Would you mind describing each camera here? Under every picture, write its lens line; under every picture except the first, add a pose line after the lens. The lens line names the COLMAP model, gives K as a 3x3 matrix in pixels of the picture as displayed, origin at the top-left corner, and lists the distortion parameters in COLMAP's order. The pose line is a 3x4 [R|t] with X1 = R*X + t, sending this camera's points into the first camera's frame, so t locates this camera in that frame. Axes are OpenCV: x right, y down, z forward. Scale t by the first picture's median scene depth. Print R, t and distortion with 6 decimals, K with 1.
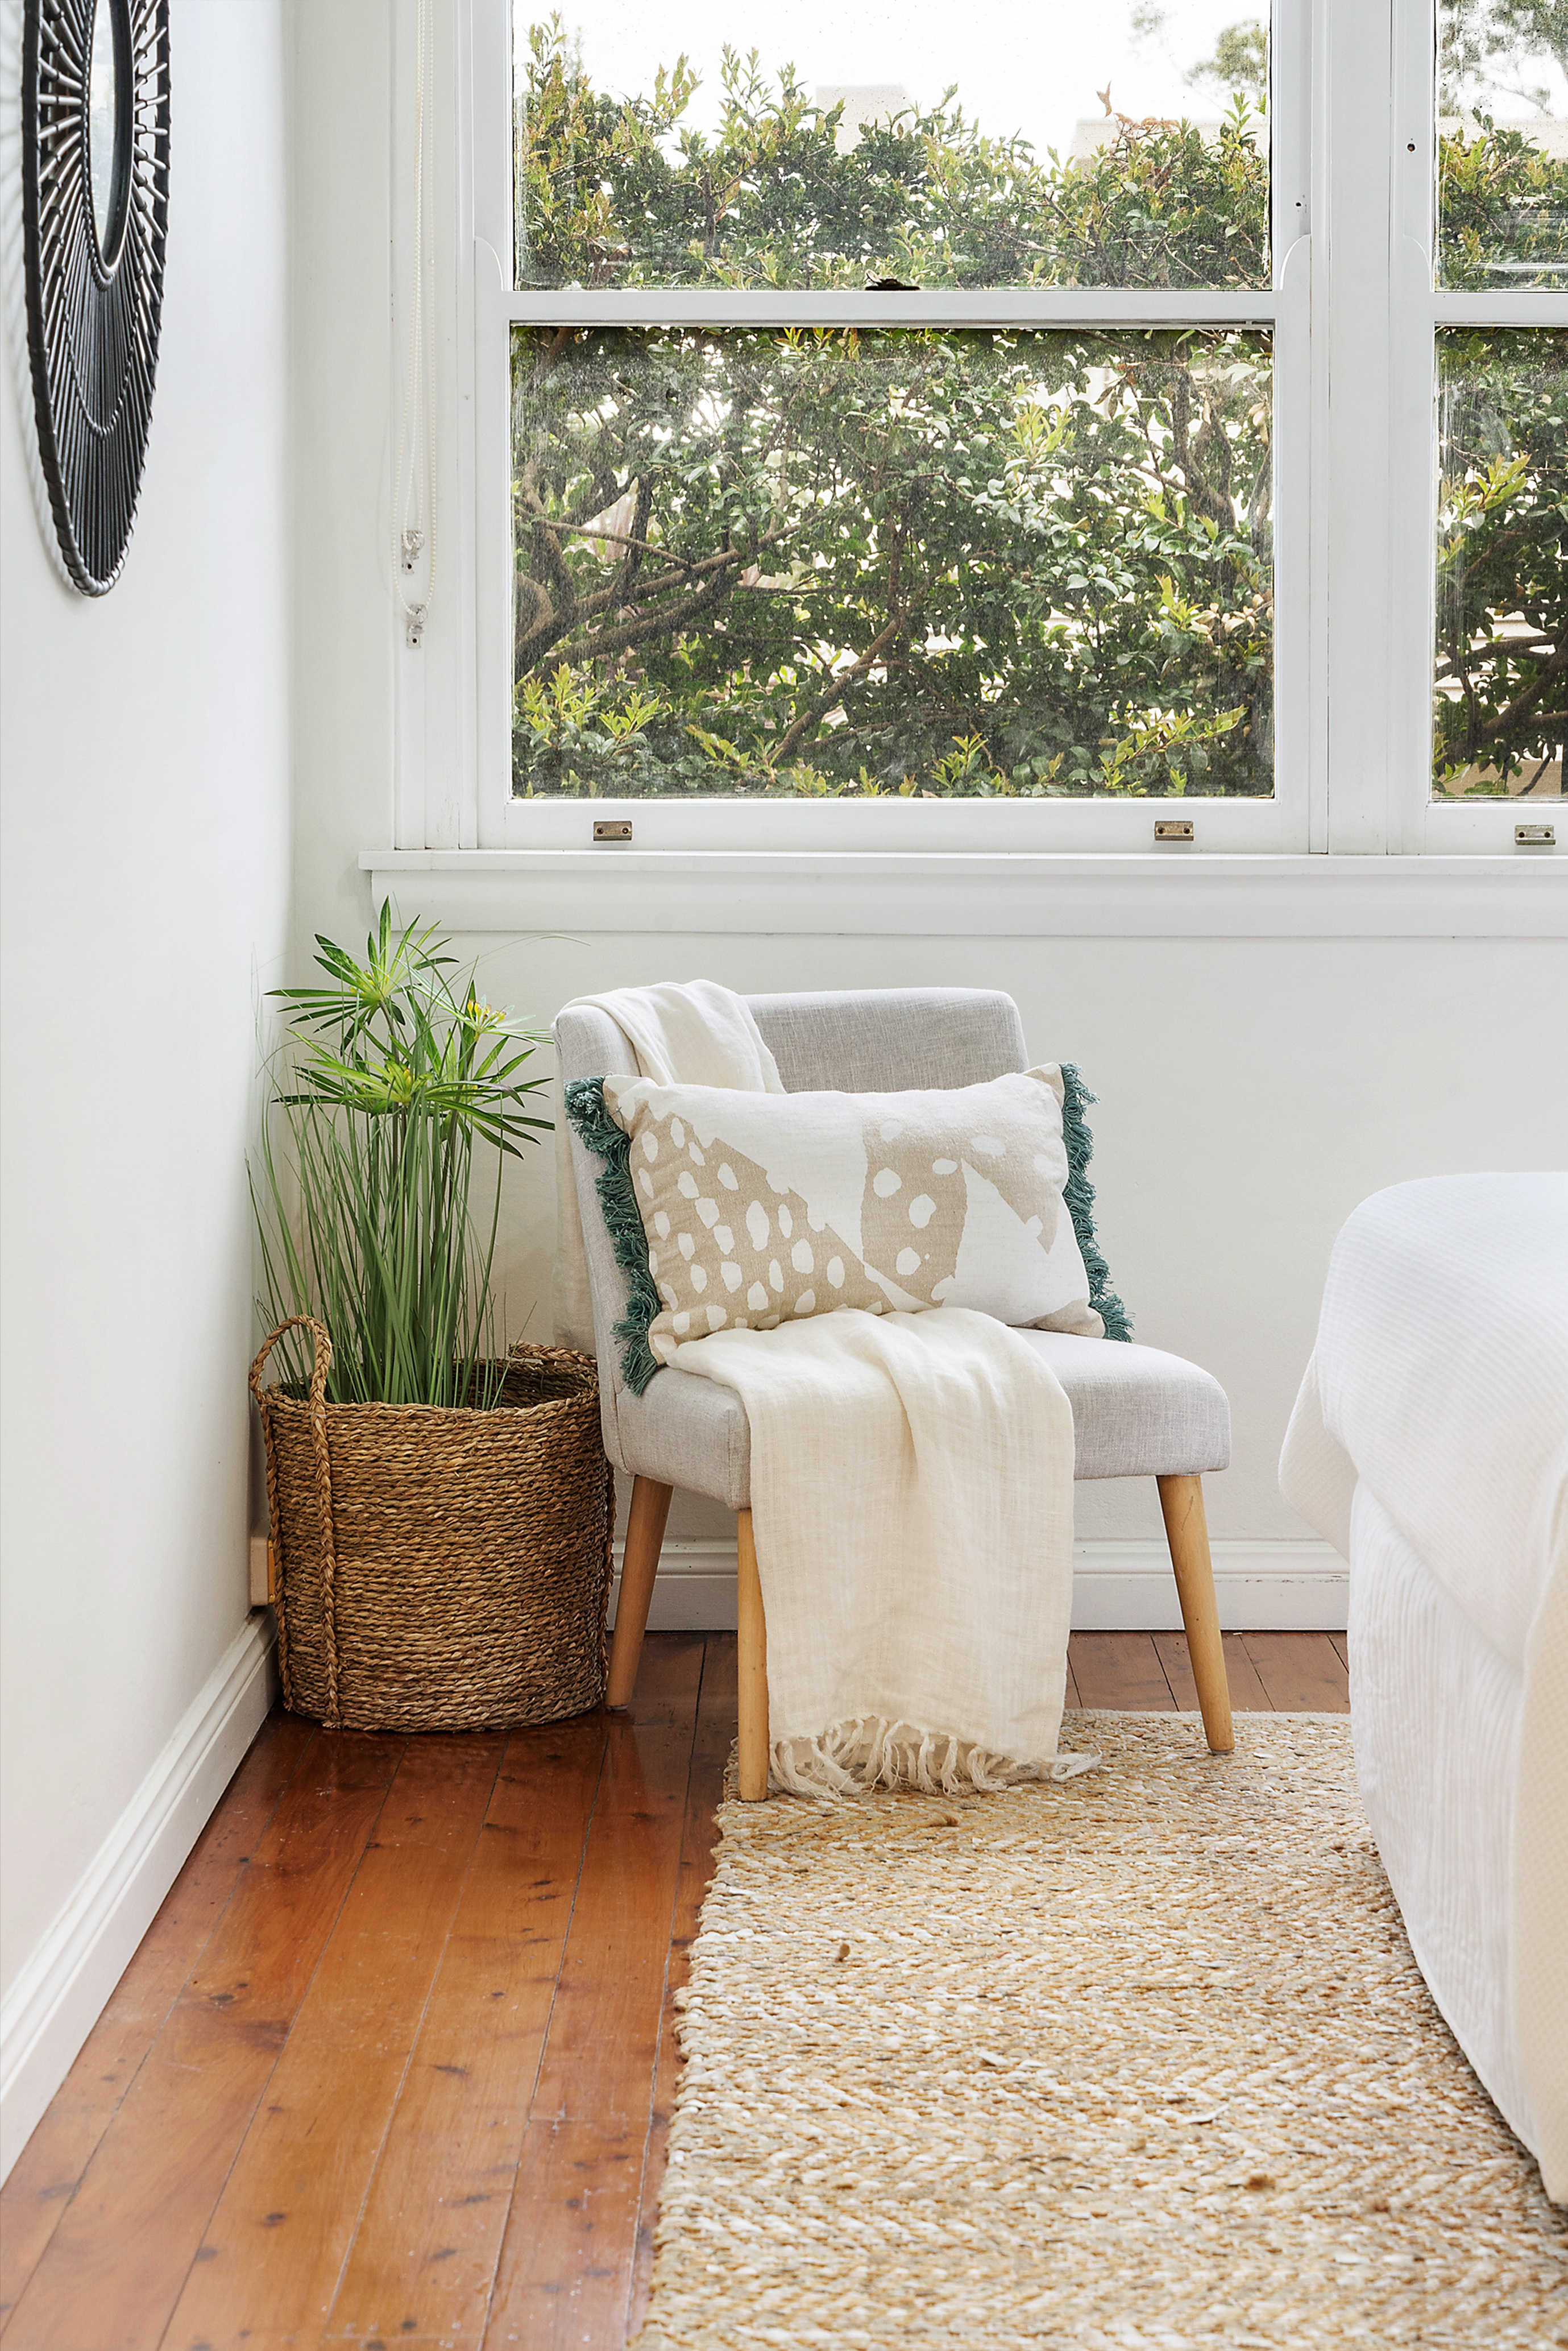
lens RADIAL K [[4611.1, 0, 784.7], [0, 4611.1, 1171.3], [0, 0, 1]] dist [-0.054518, 0.000000]
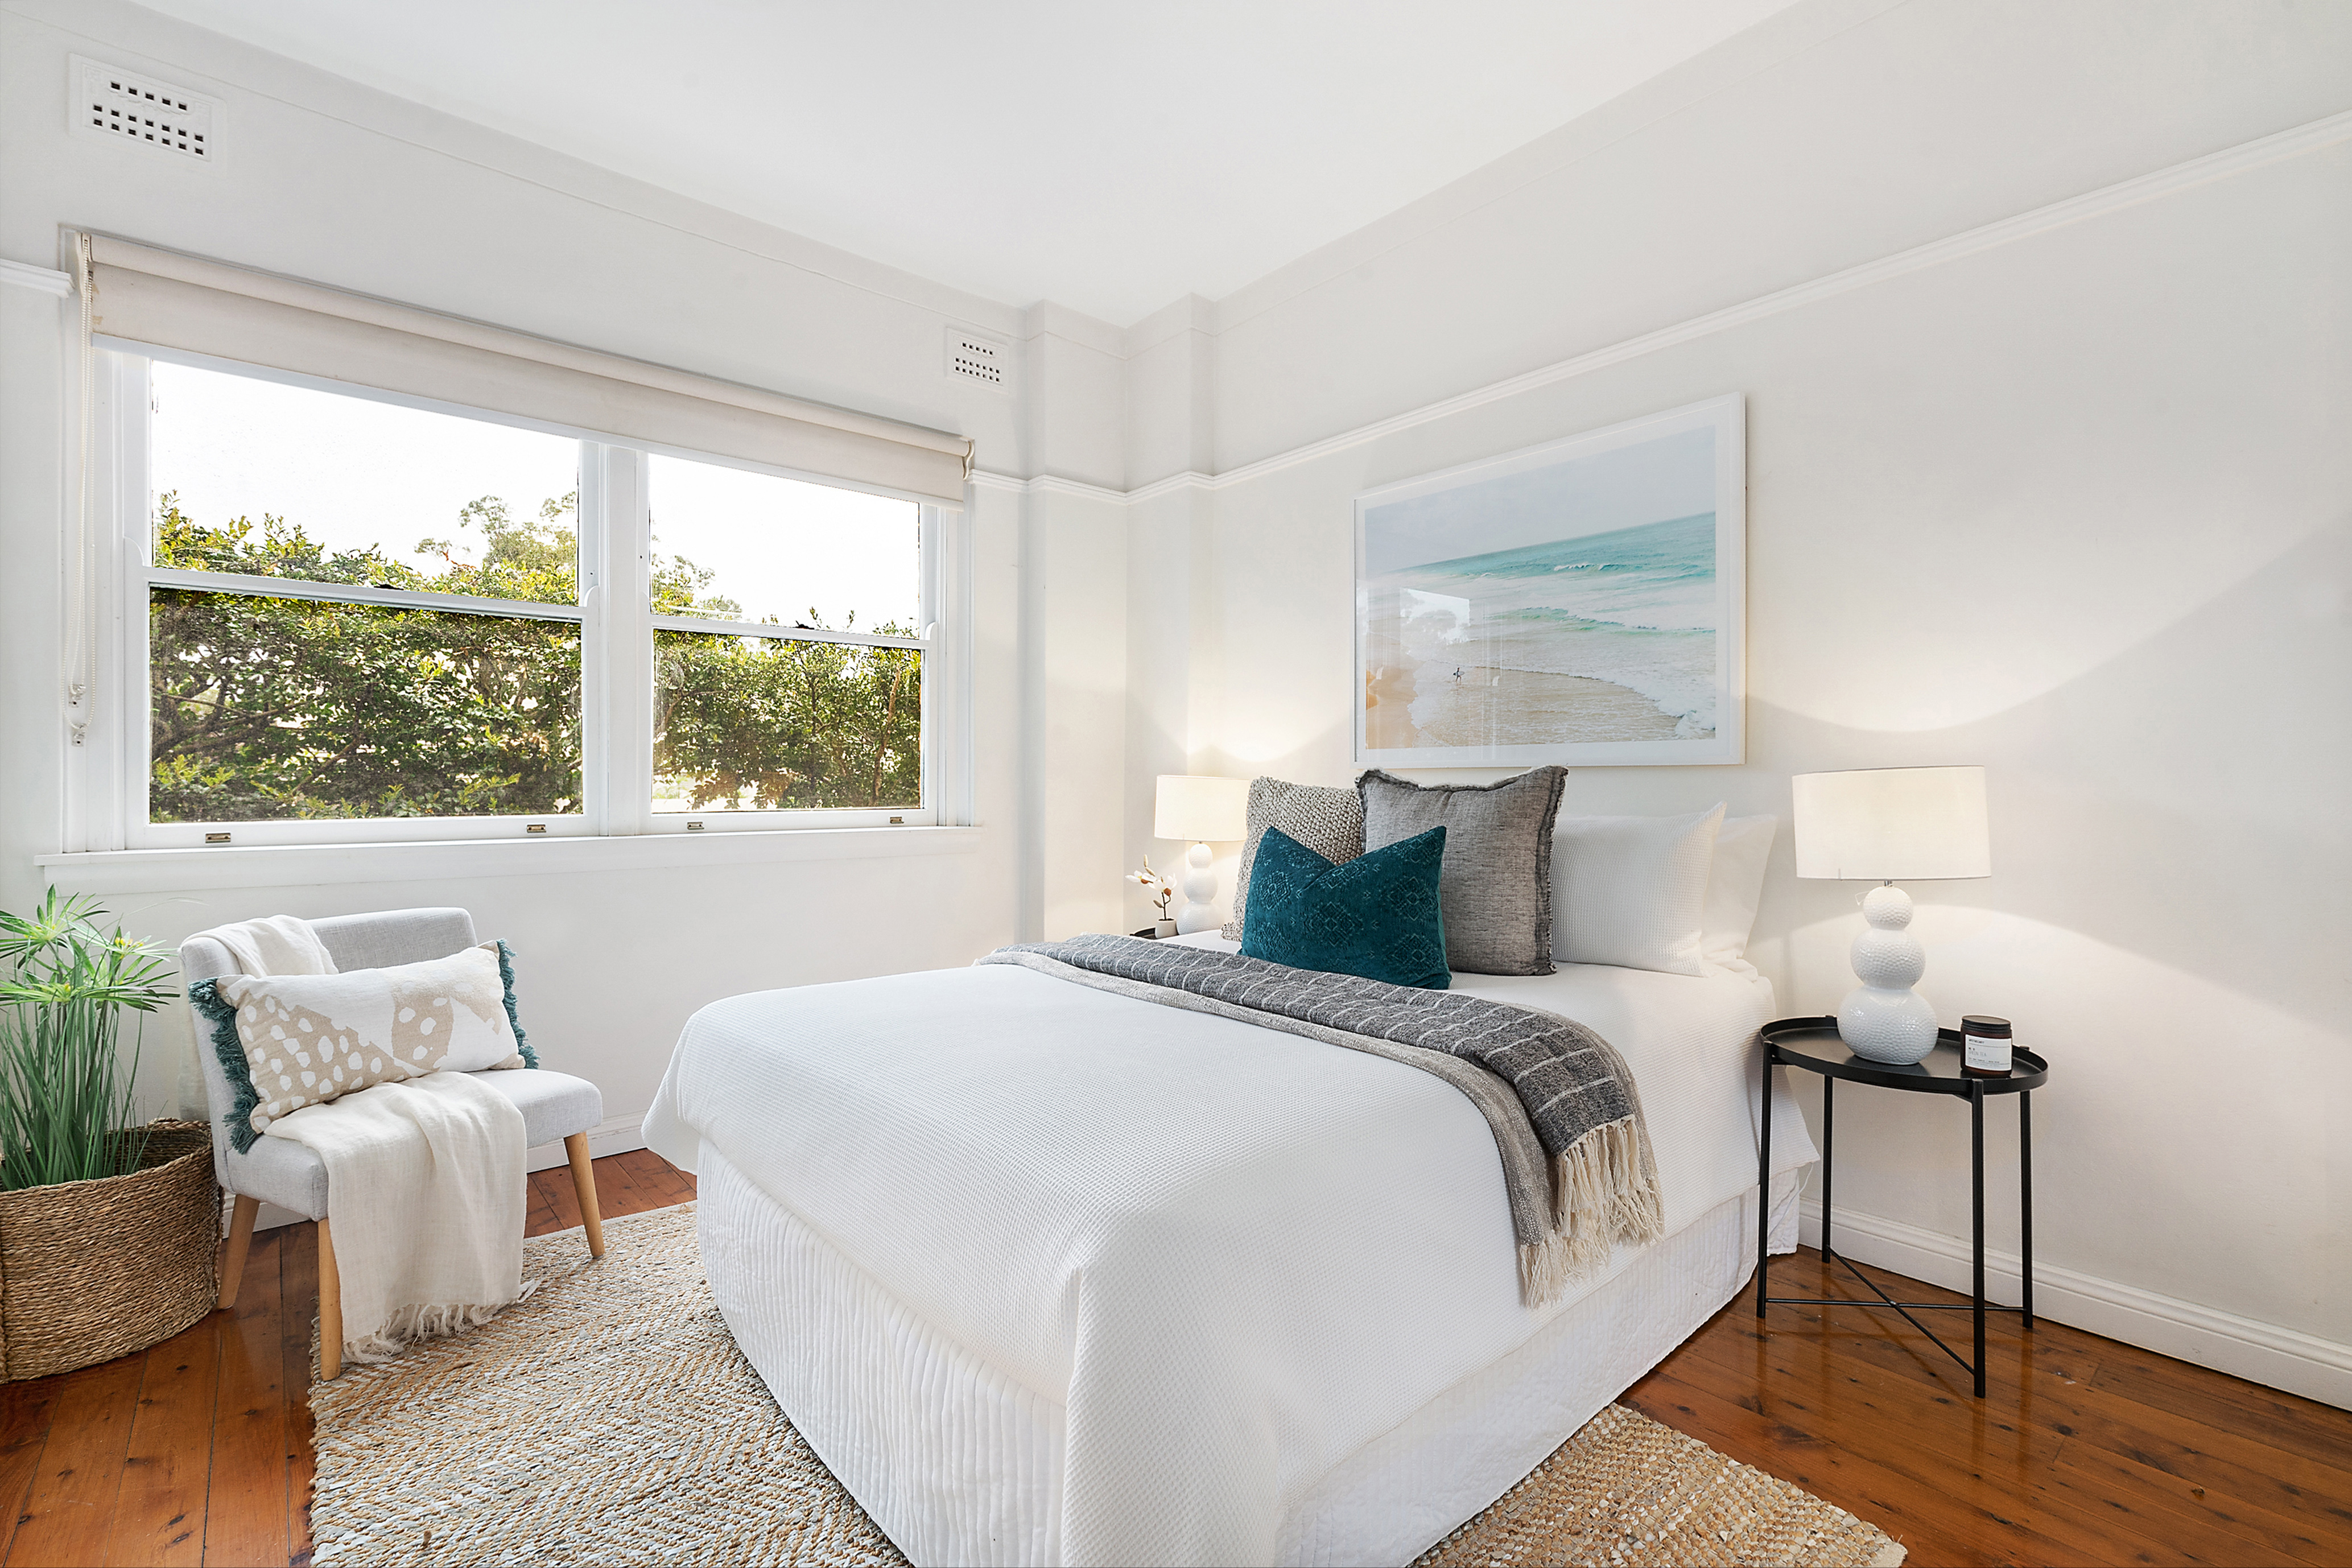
lens RADIAL K [[1048.8, 0, 1175.0], [0, 1048.8, 780.6], [0, 0, 1]] dist [-0.010384, 0.000364]
pose [[0.751675, -0.002433, 0.659529, -0.024321], [0.062044, 0.995819, -0.067039, -0.045882], [-0.656609, 0.091311, 0.748683, 0.414184]]
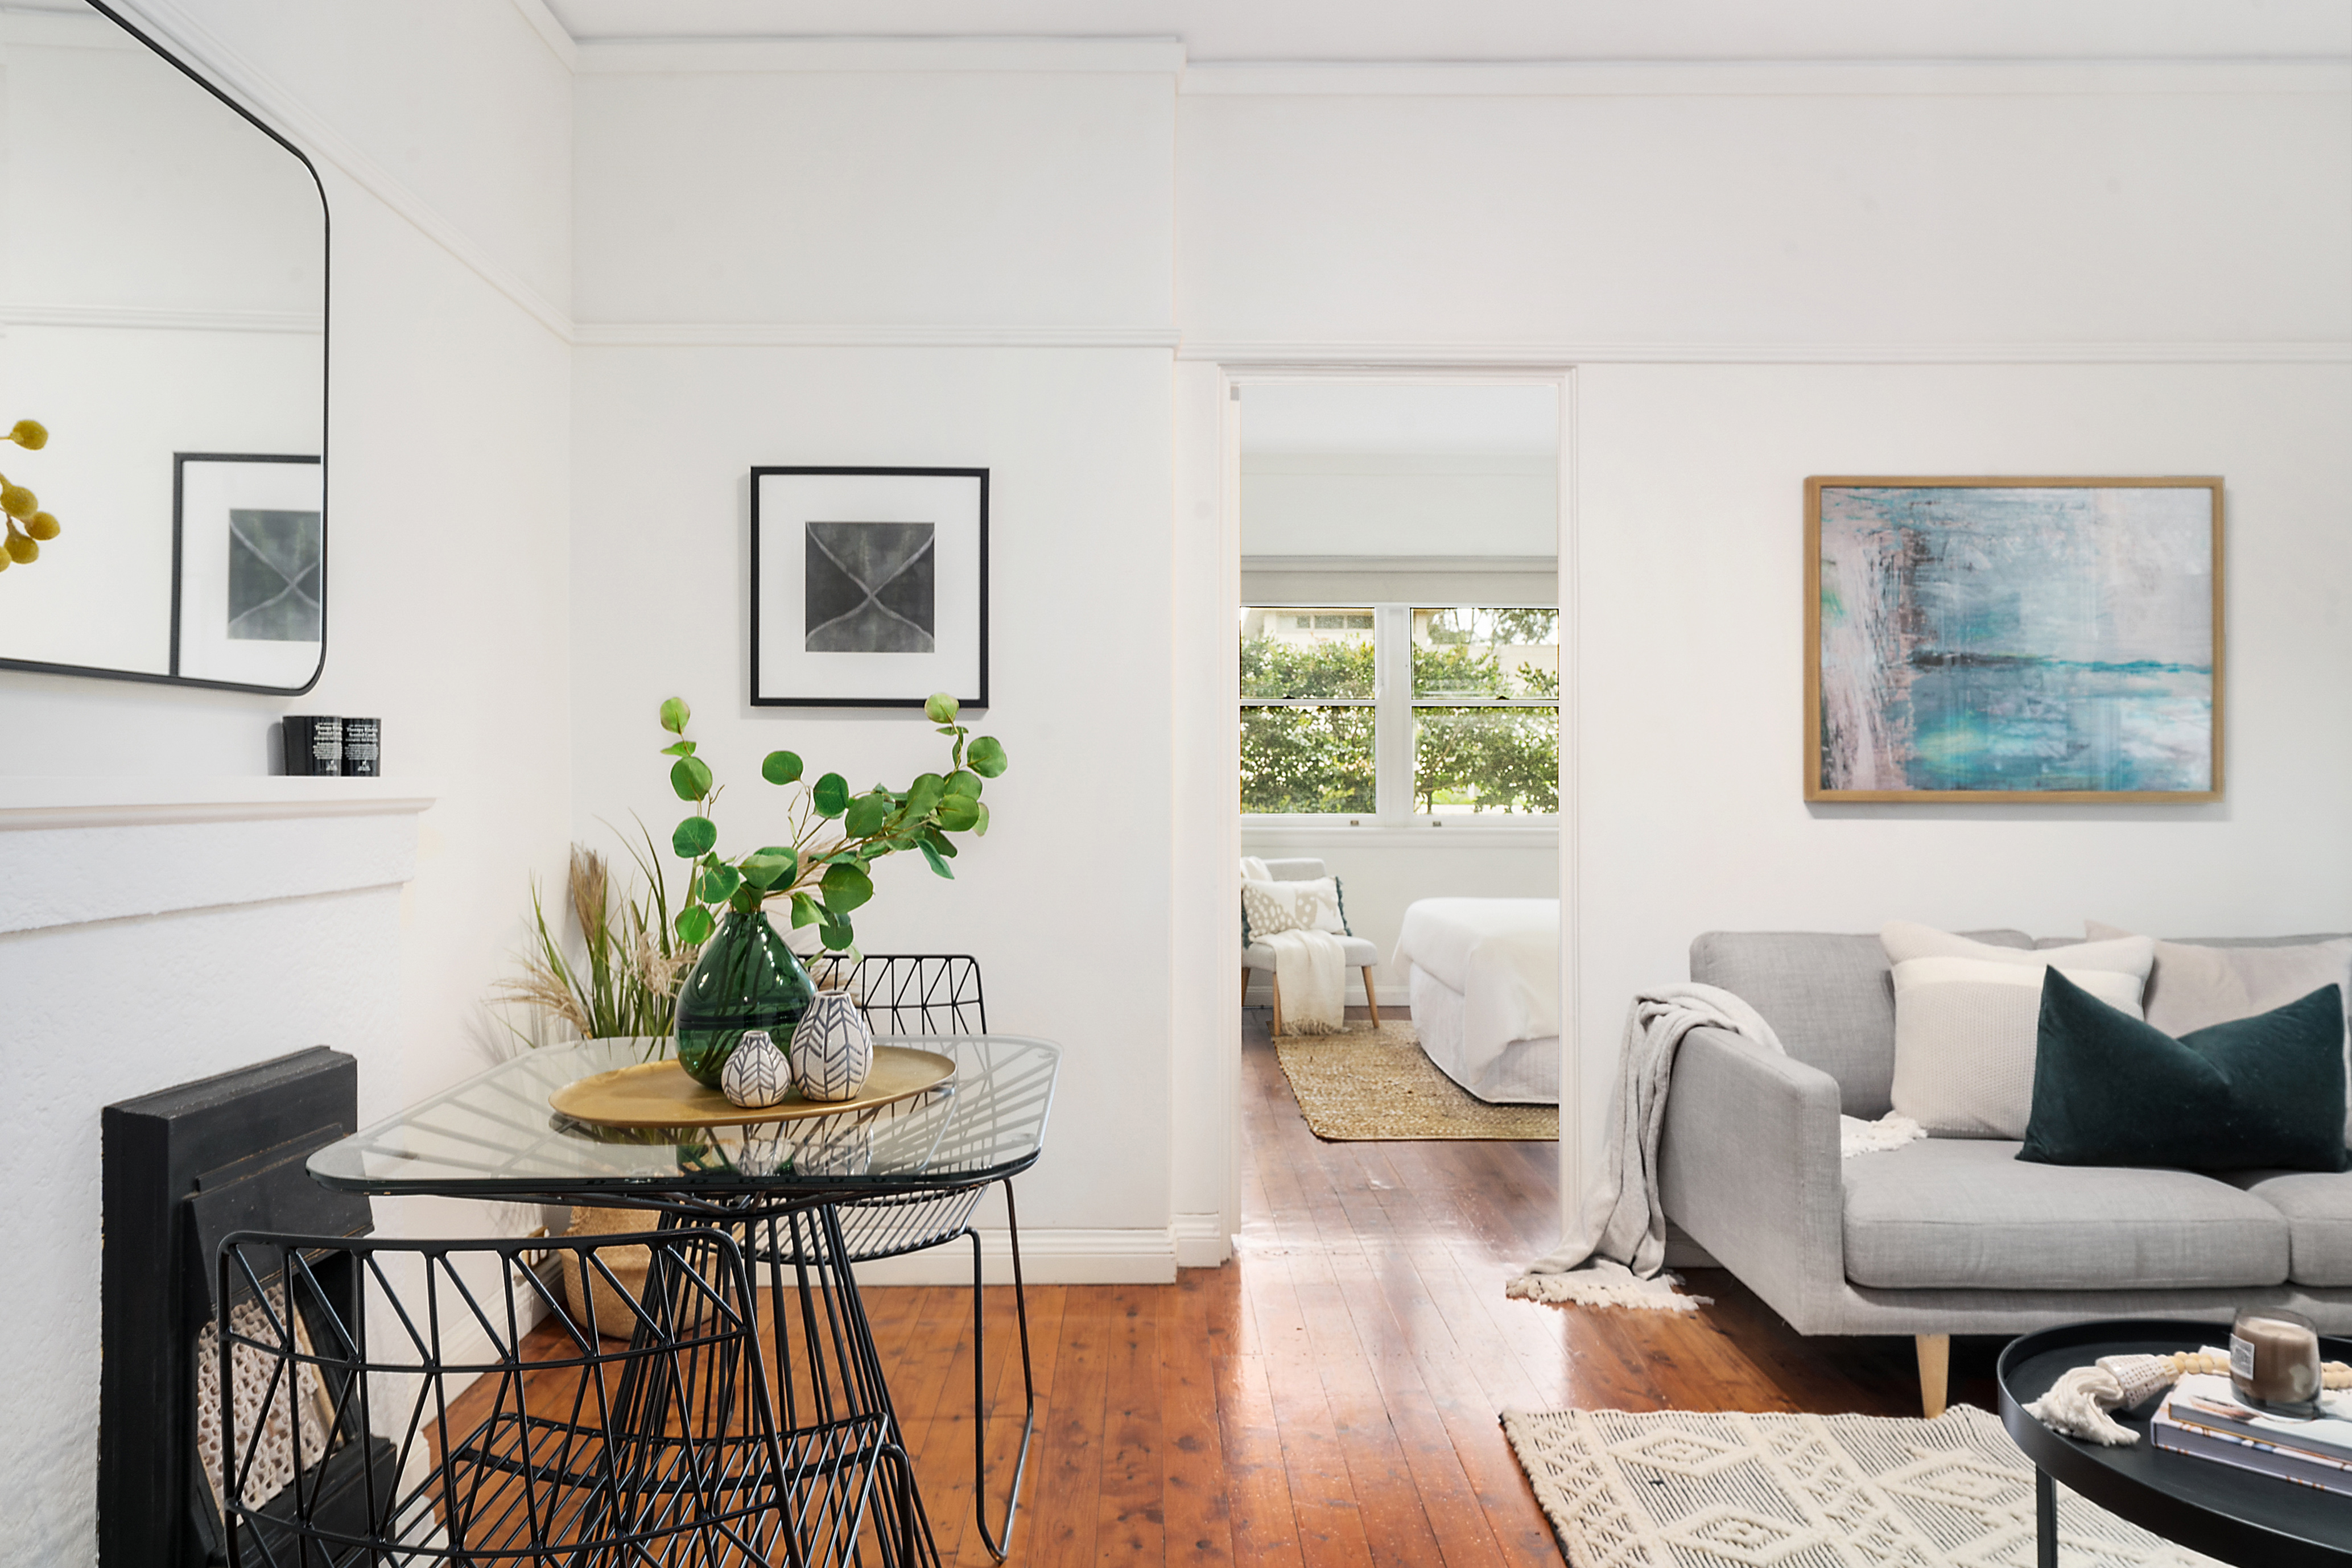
lens RADIAL K [[1471.2, 0, 1172.5], [0, 1471.2, 782.5], [0, 0, 1]] dist [0.002364, 0.000269]
pose [[0.999829, -0.005532, 0.017656, -0.122267], [0.007096, 0.995935, -0.089796, 0.013890], [-0.017087, 0.089905, 0.995804, -0.422997]]
